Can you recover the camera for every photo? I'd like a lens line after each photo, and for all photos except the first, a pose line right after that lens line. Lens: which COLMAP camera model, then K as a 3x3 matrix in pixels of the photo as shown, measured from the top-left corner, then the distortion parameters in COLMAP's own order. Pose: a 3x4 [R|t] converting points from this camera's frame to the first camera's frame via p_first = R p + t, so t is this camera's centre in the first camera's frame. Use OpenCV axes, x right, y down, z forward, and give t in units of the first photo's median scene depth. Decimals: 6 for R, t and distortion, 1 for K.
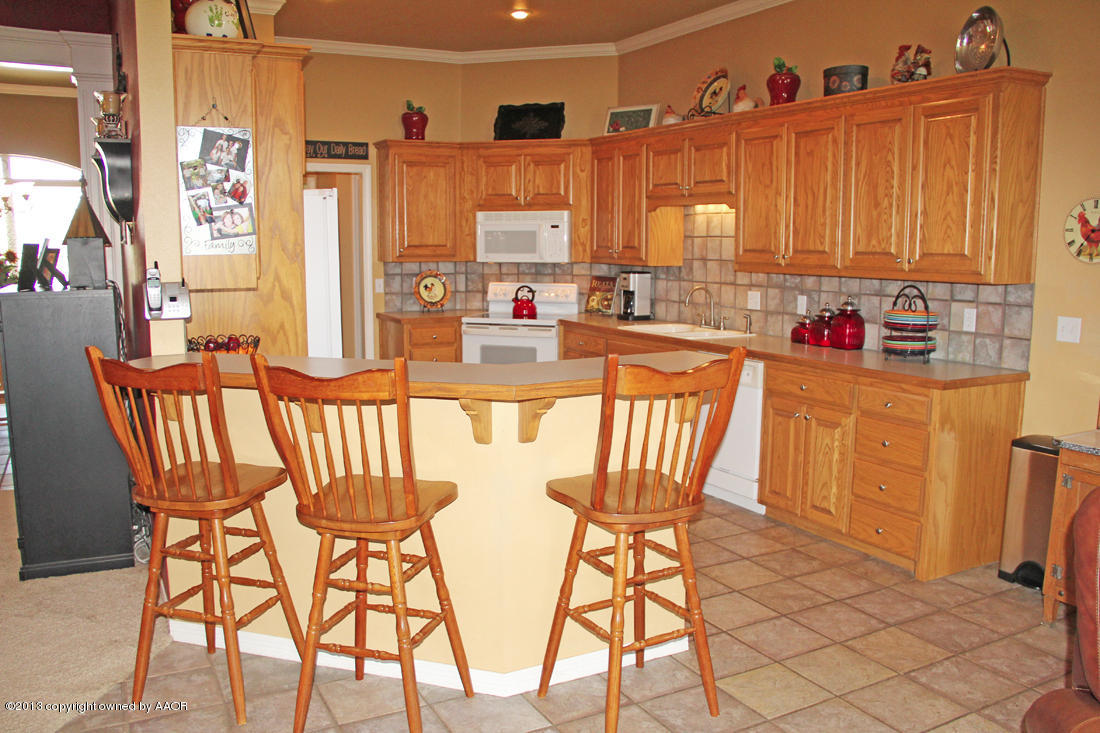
lens RADIAL K [[931.7, 0, 550.1], [0, 931.7, 375.5], [0, 0, 1]] dist [-0.141204, 0.093378]
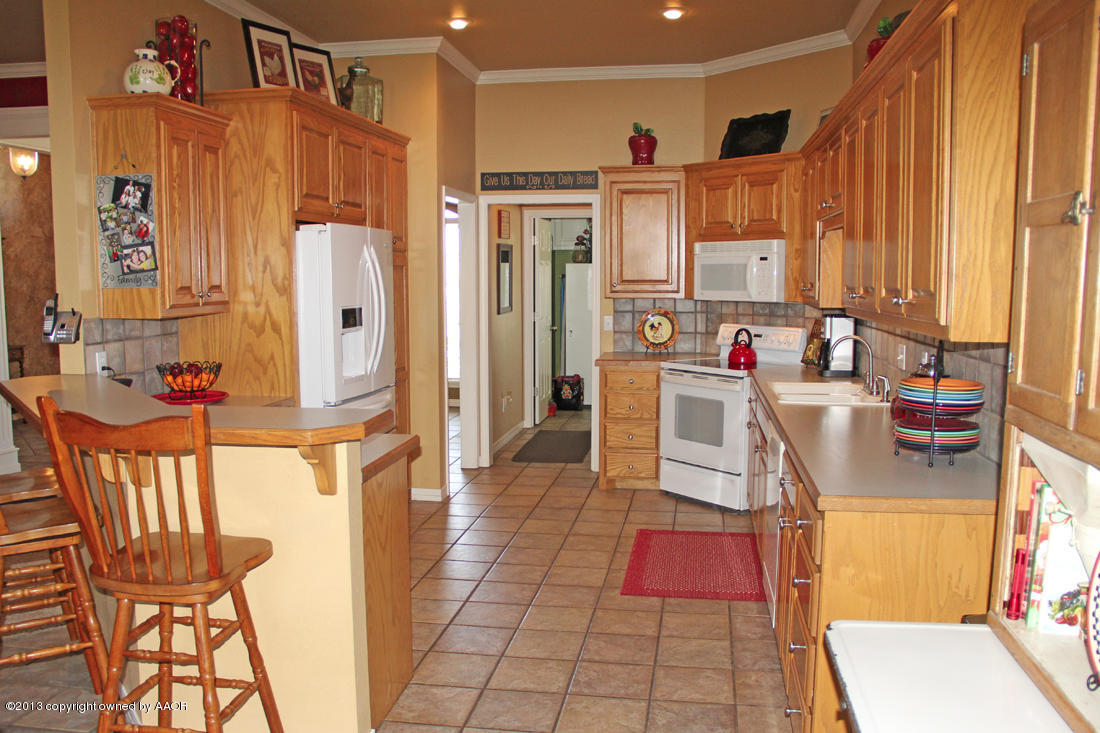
lens RADIAL K [[970.2, 0, 549.5], [0, 970.2, 362.3], [0, 0, 1]] dist [-0.091846, -0.000903]
pose [[0.793844, 0.052726, -0.605831, 0.379414], [-0.085606, 0.996003, -0.025490, -0.029012], [0.602066, 0.072098, 0.795185, 0.200736]]
